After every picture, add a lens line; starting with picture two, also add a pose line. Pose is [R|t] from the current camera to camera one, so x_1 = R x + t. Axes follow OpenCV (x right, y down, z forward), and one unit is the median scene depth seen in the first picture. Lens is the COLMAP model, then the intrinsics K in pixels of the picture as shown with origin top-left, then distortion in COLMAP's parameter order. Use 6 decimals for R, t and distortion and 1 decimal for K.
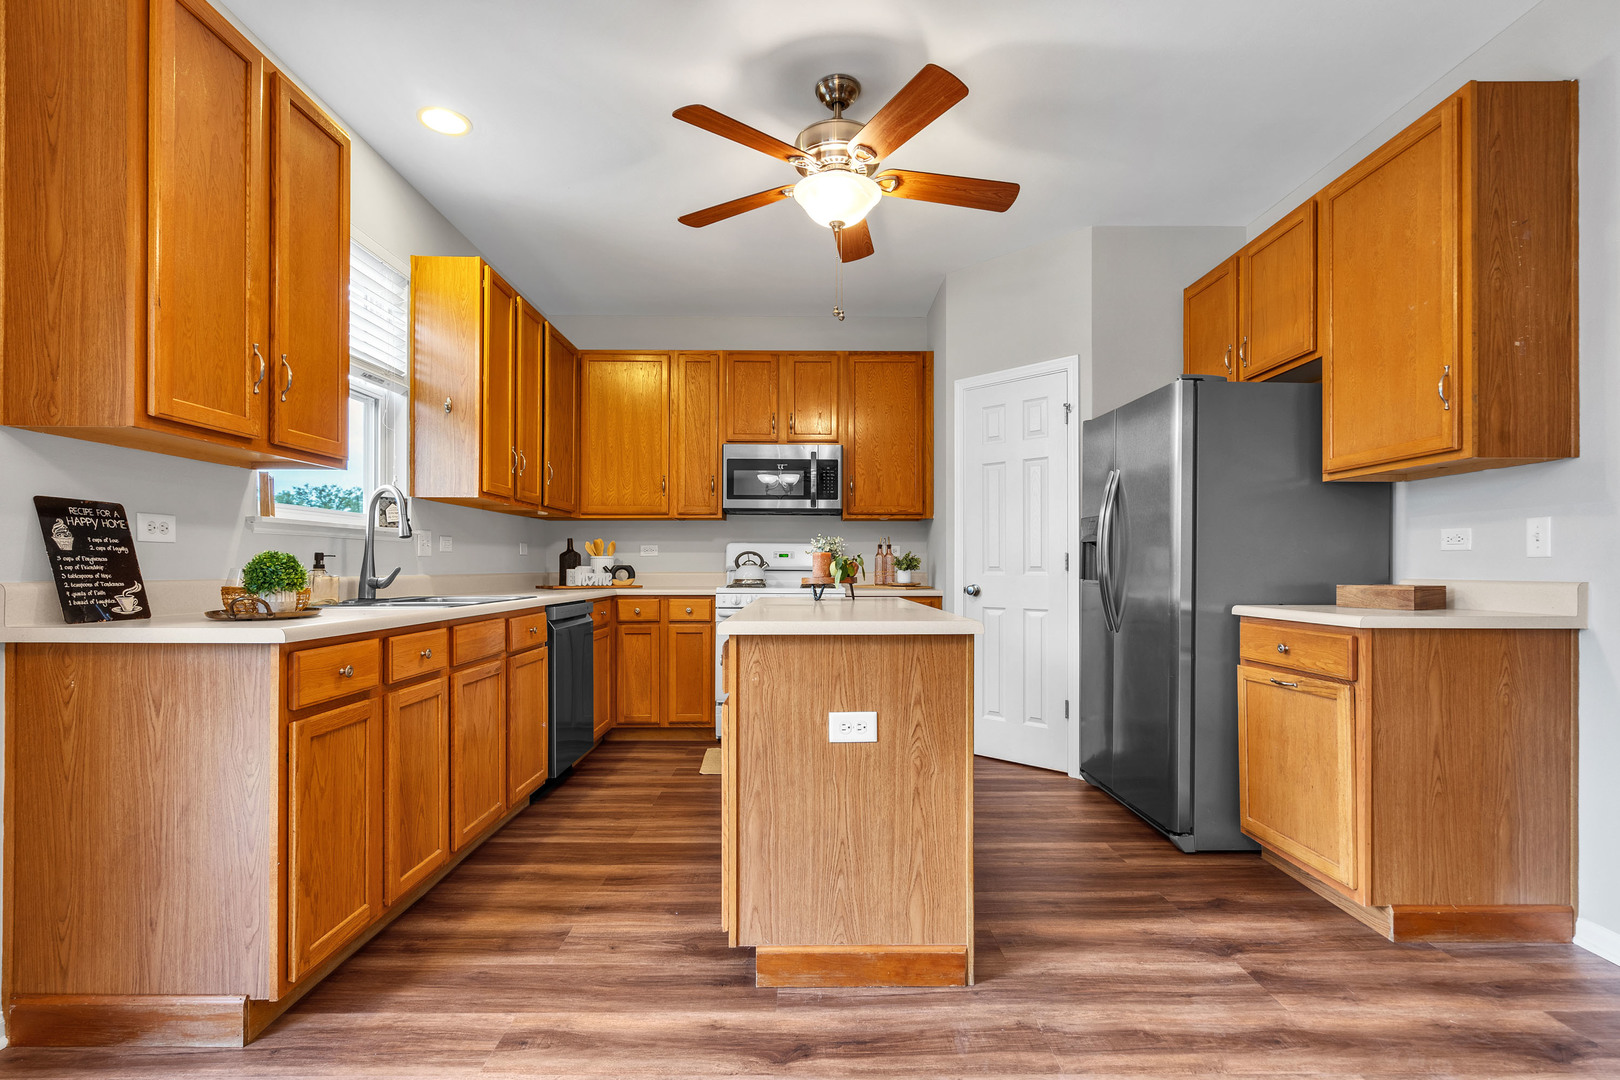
lens RADIAL K [[760.6, 0, 795.2], [0, 760.6, 567.2], [0, 0, 1]] dist [0.006203, -0.000412]
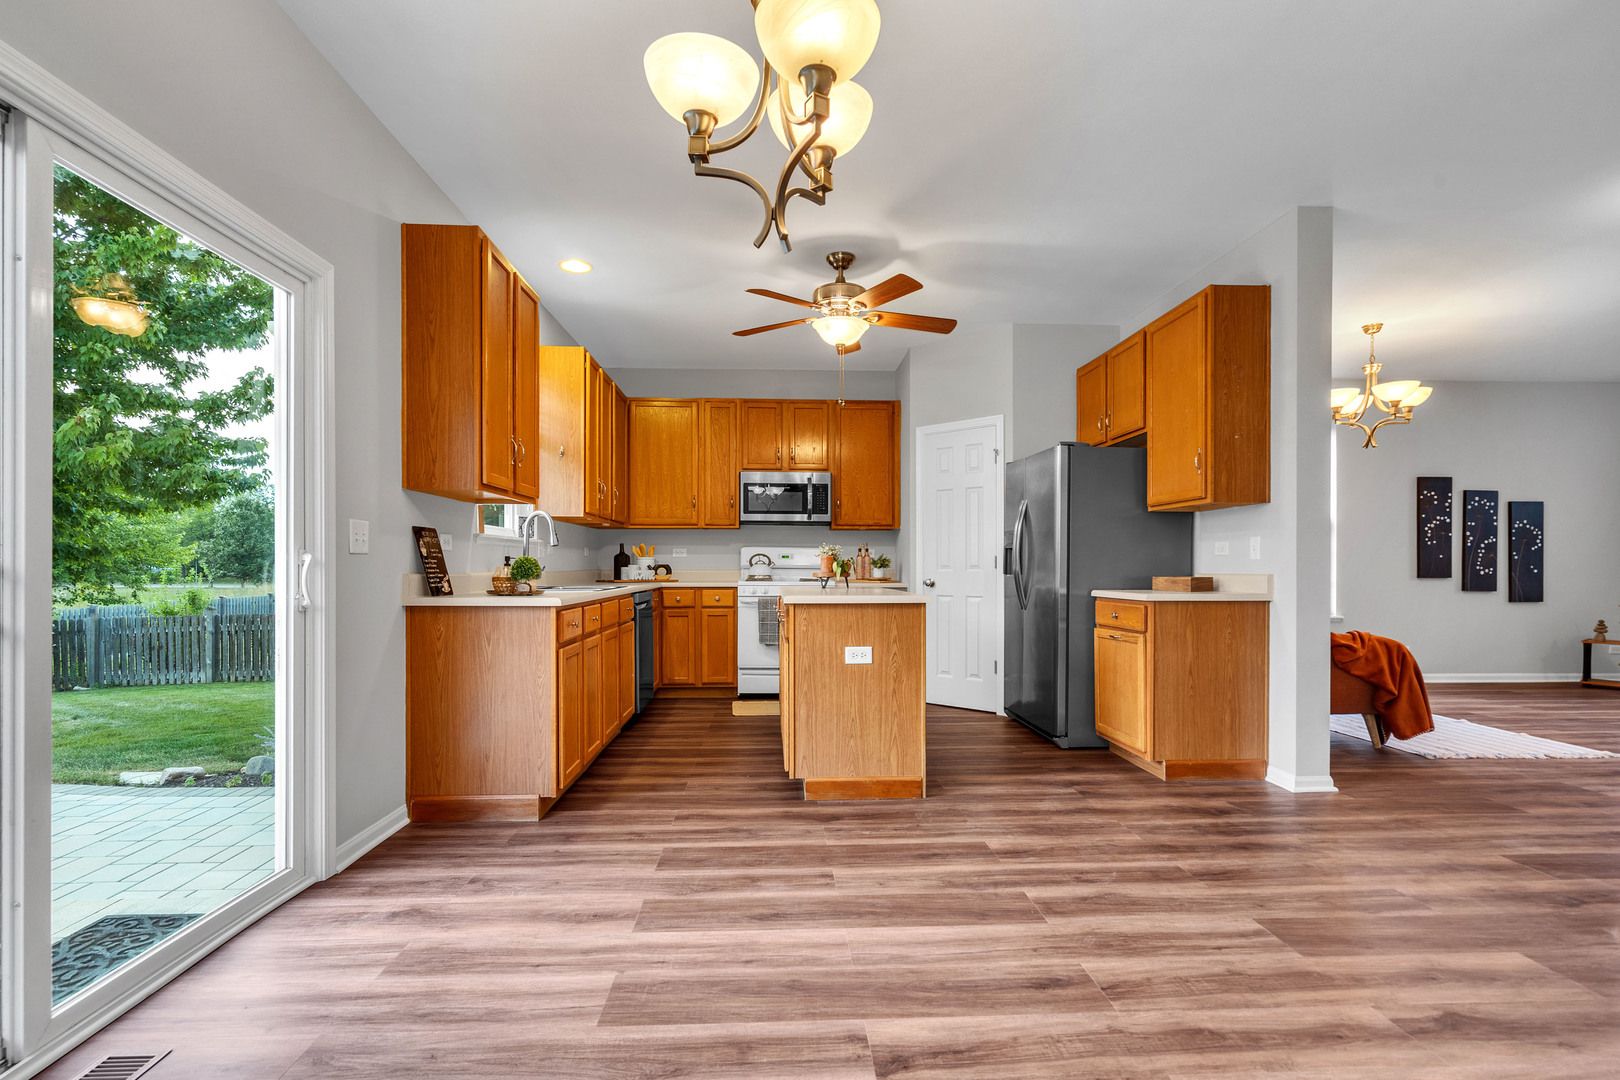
lens RADIAL K [[760.6, 0, 793.1], [0, 760.6, 567.7], [0, 0, 1]] dist [0.006203, -0.000412]
pose [[0.999010, -0.000158, 0.044494, -0.103422], [0.000057, 0.999997, 0.002262, 0.000794], [-0.044494, -0.002257, 0.999007, -0.509847]]
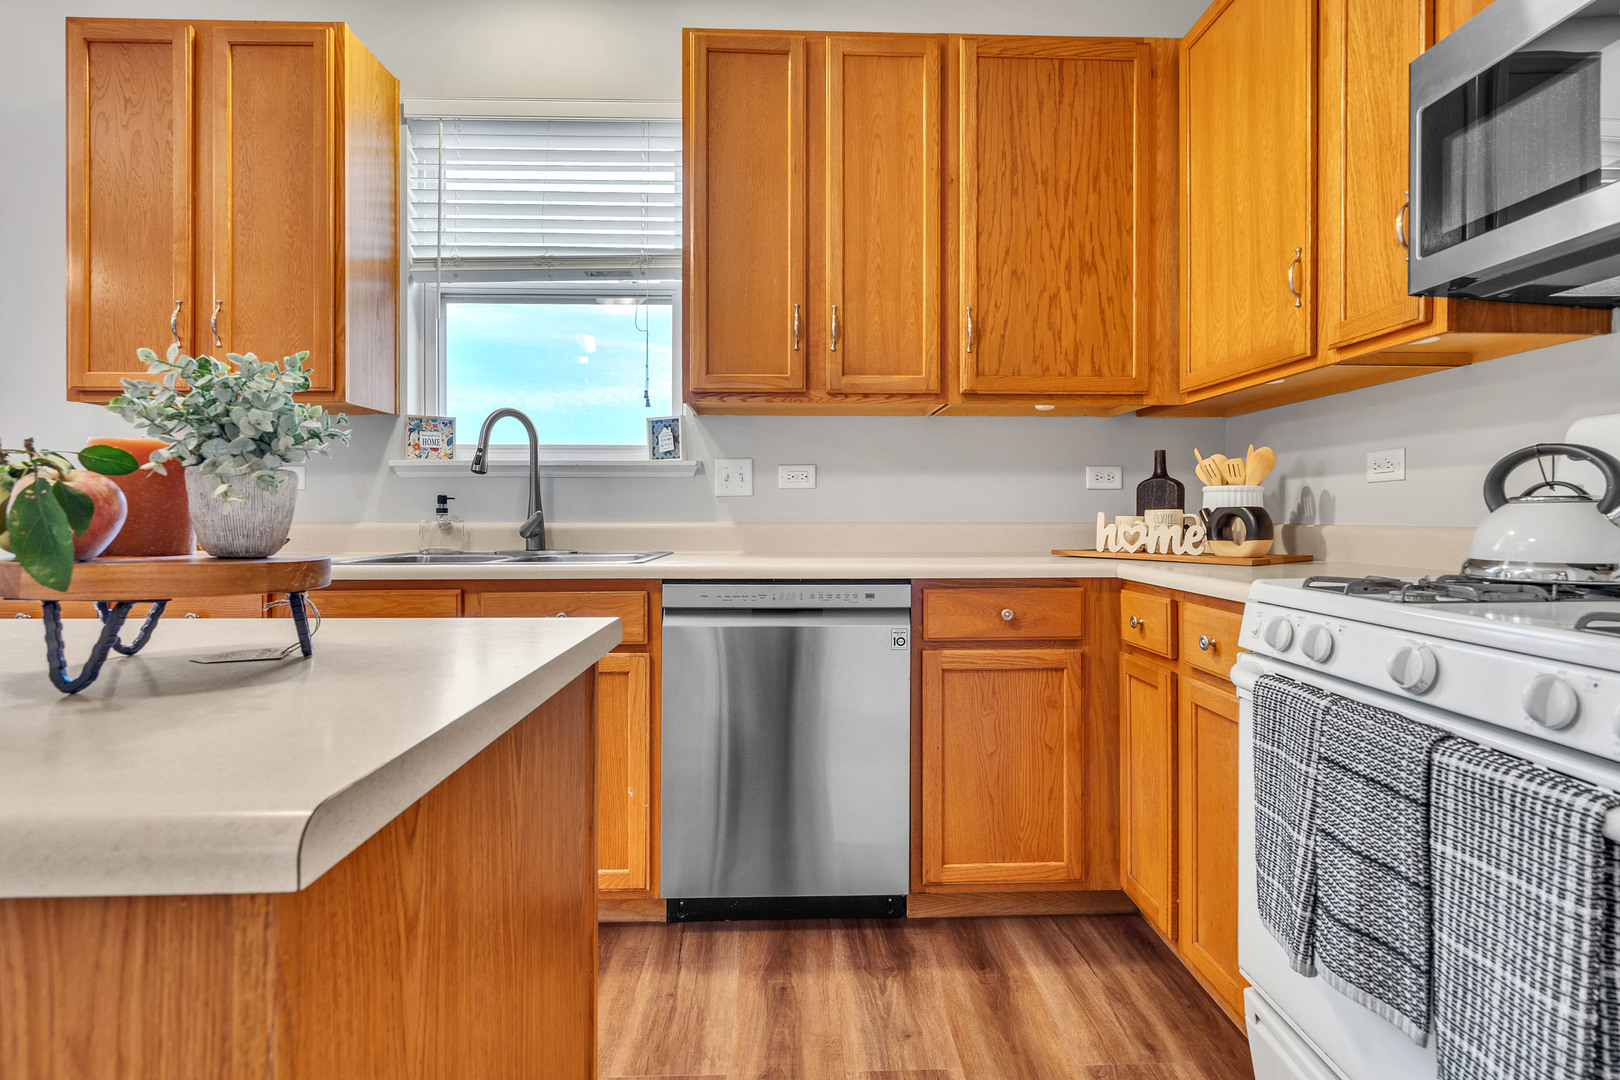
lens RADIAL K [[760.6, 0, 812.8], [0, 760.6, 512.9], [0, 0, 1]] dist [0.006203, -0.000412]
pose [[0.046929, -0.002407, -0.998895, 0.276857], [-0.001648, 0.999996, -0.002488, 0.003386], [0.998897, 0.001763, 0.046925, 1.267422]]
